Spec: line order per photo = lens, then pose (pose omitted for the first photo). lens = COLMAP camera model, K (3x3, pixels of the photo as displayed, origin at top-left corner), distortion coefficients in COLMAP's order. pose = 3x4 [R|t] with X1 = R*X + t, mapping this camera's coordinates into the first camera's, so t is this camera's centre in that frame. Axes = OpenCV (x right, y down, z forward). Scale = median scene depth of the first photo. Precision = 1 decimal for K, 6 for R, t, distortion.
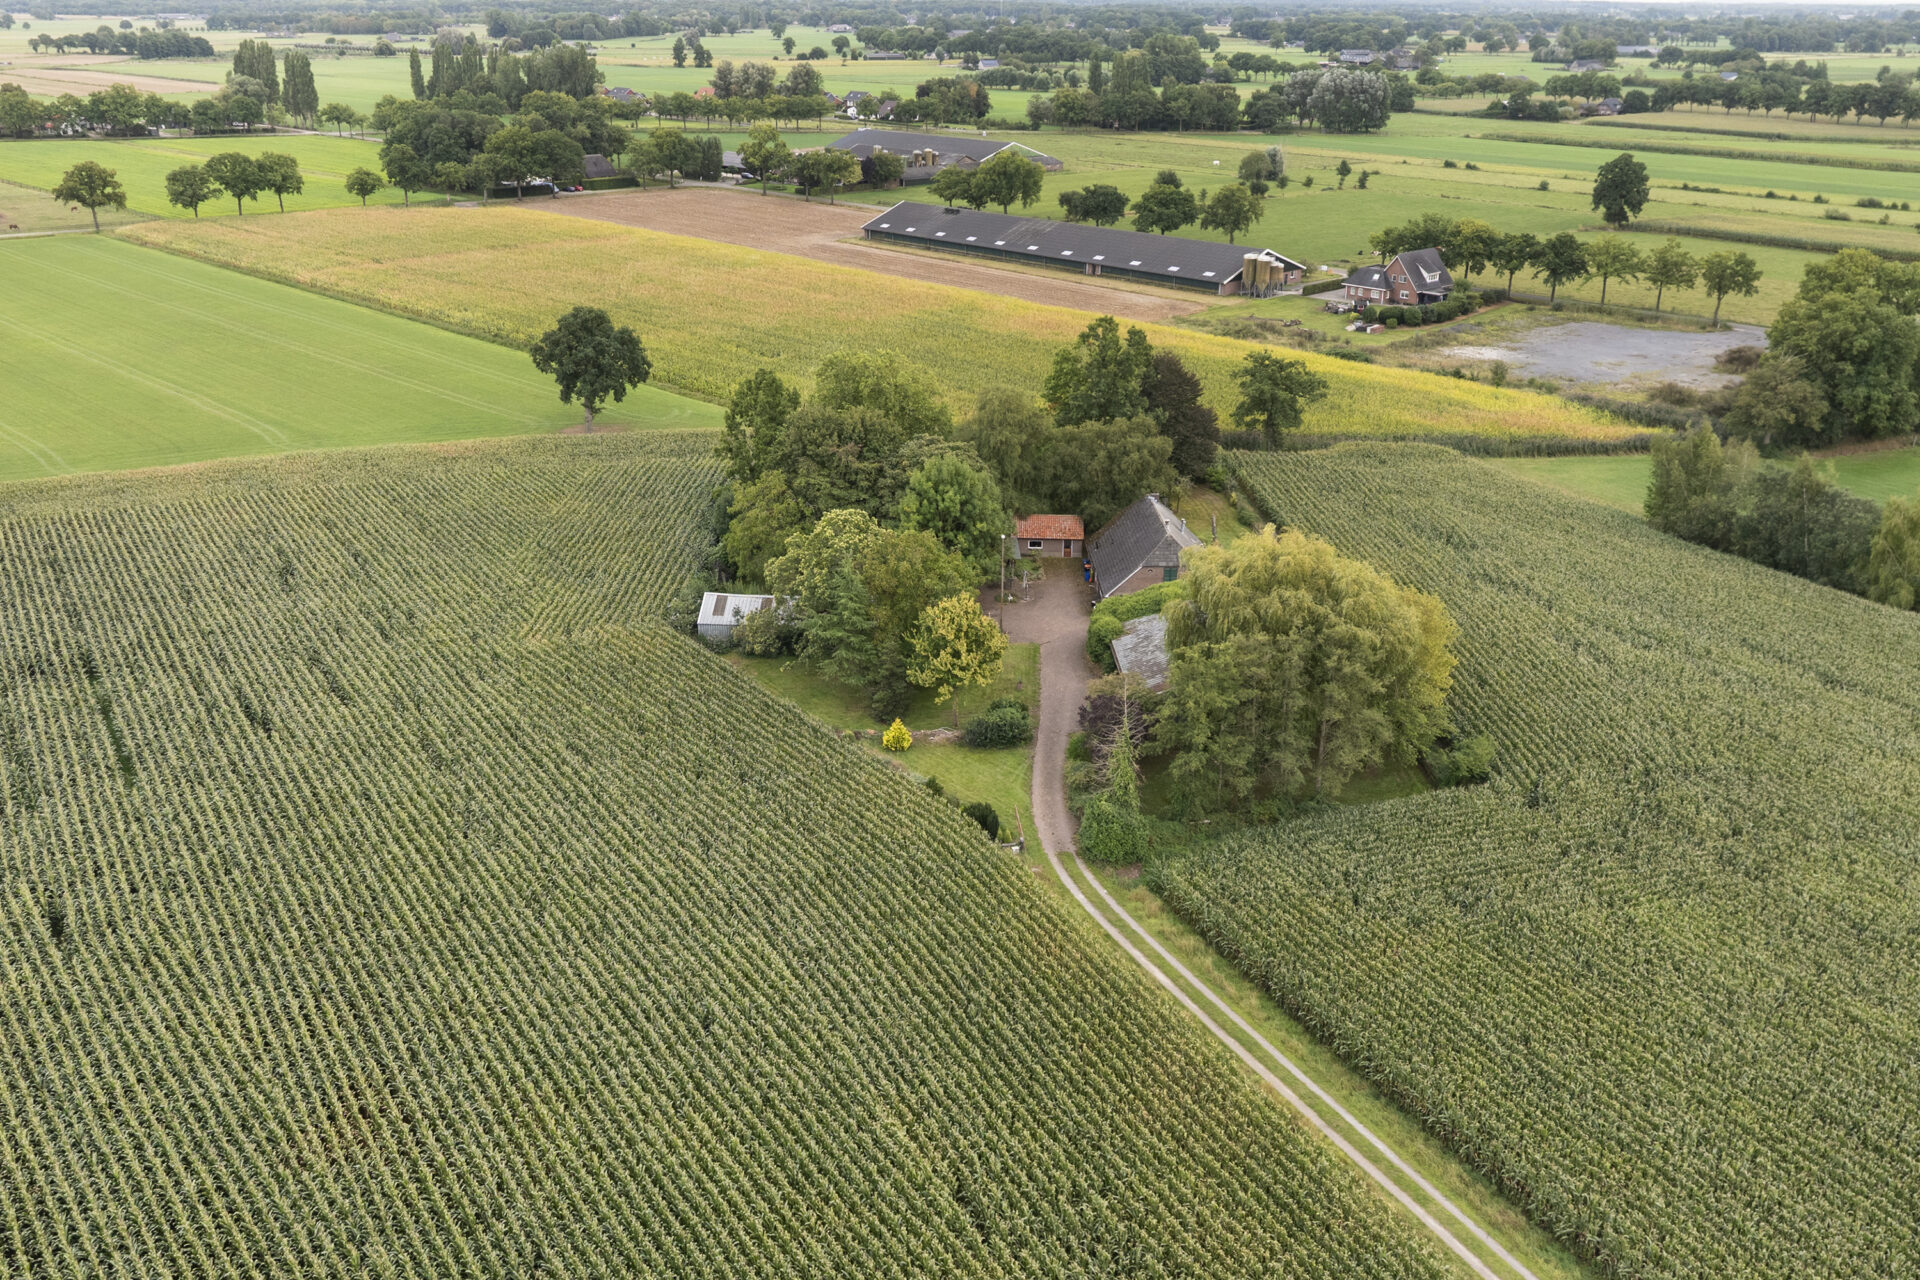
lens RADIAL K [[1646.3, 0, 960.0], [0, 1646.3, 640.0], [0, 0, 1]] dist [0.005690, -0.082603]
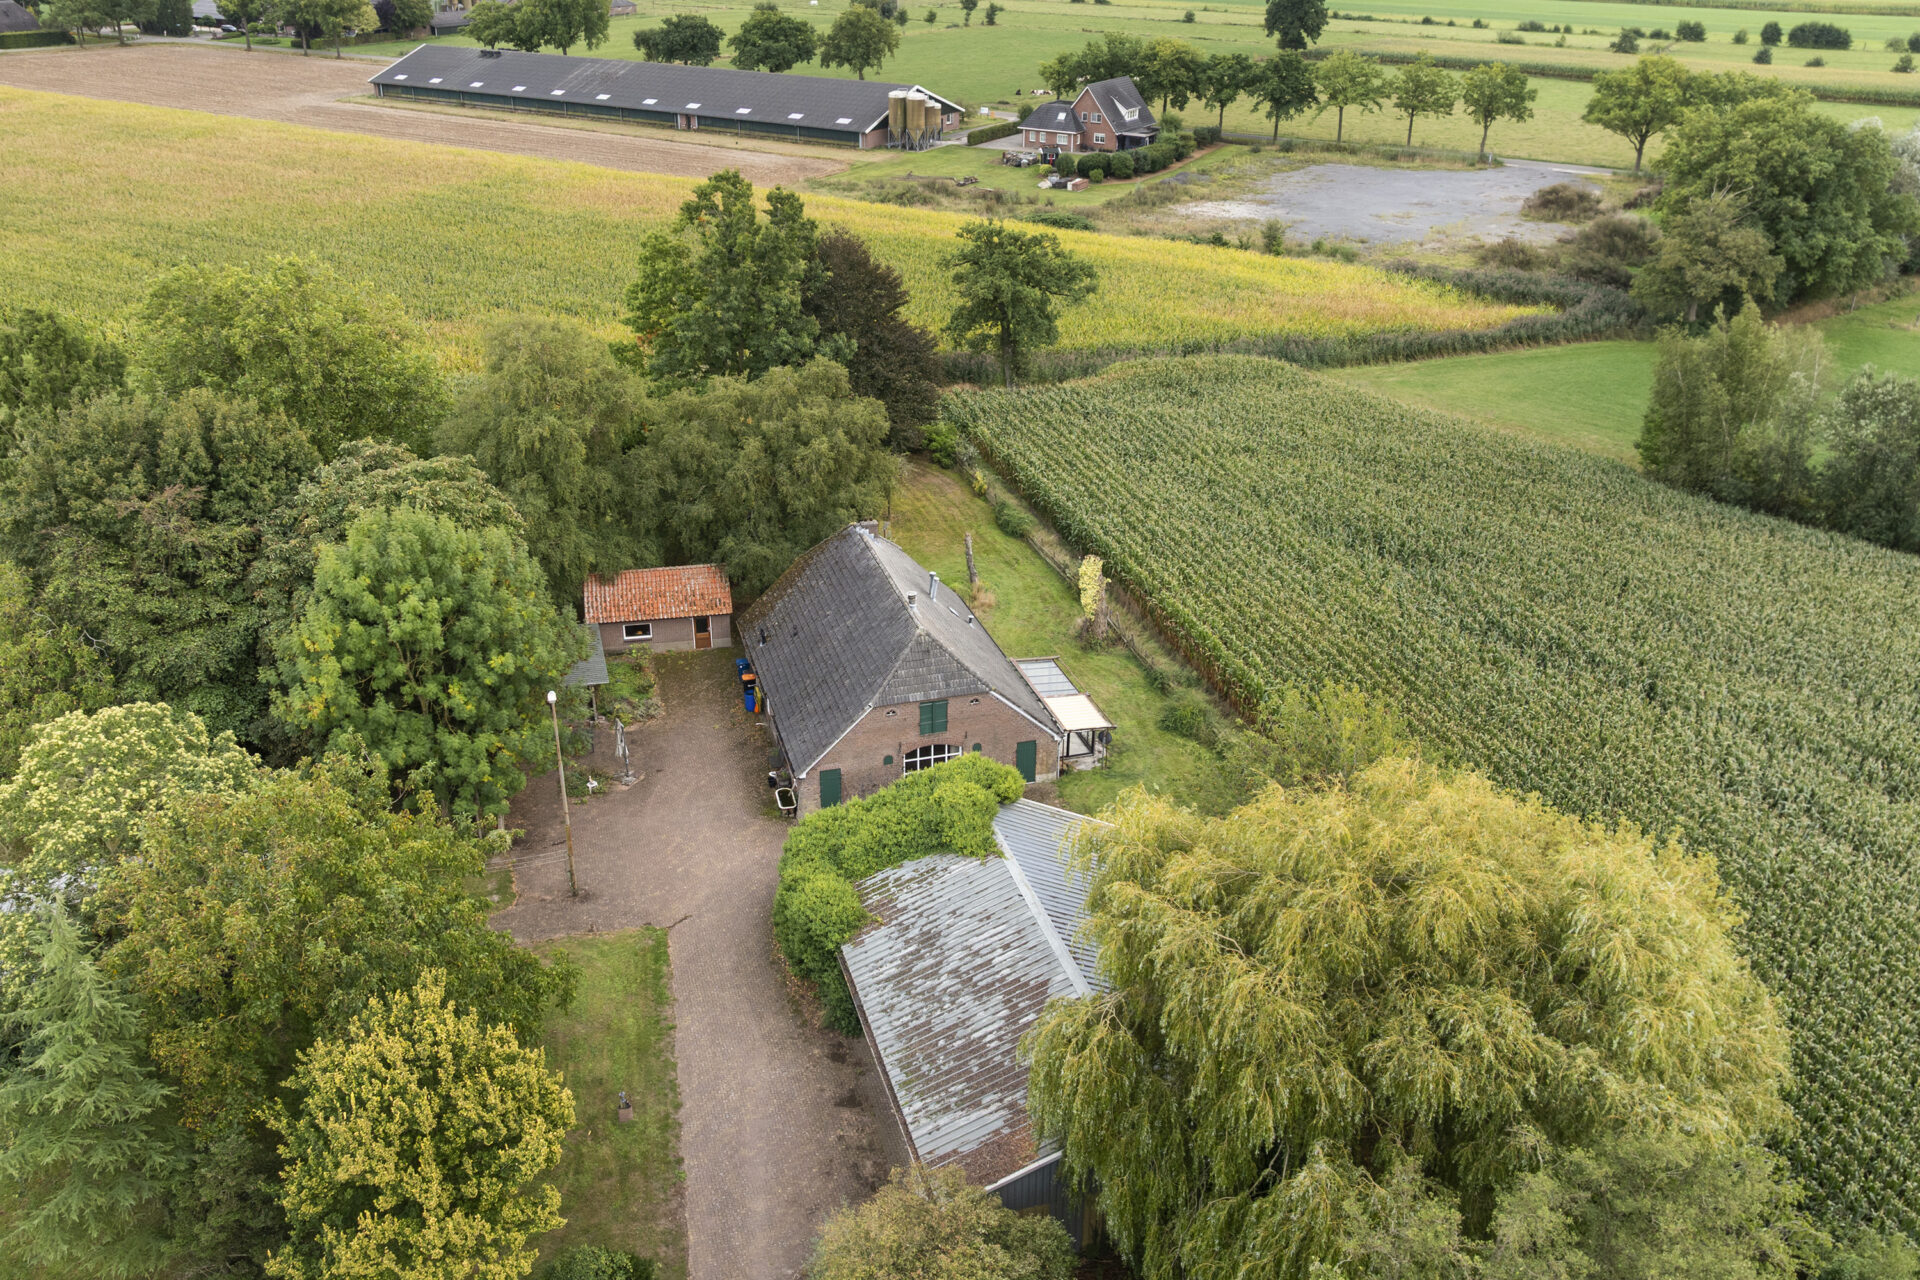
lens RADIAL K [[1599.9, 0, 960.0], [0, 1599.9, 640.0], [0, 0, 1]] dist [-0.004116, -0.046837]
pose [[0.969970, -0.105233, 0.219281, 0.027973], [0.087612, 0.992205, 0.088617, -0.074341], [-0.226897, -0.066744, 0.971629, 0.413188]]
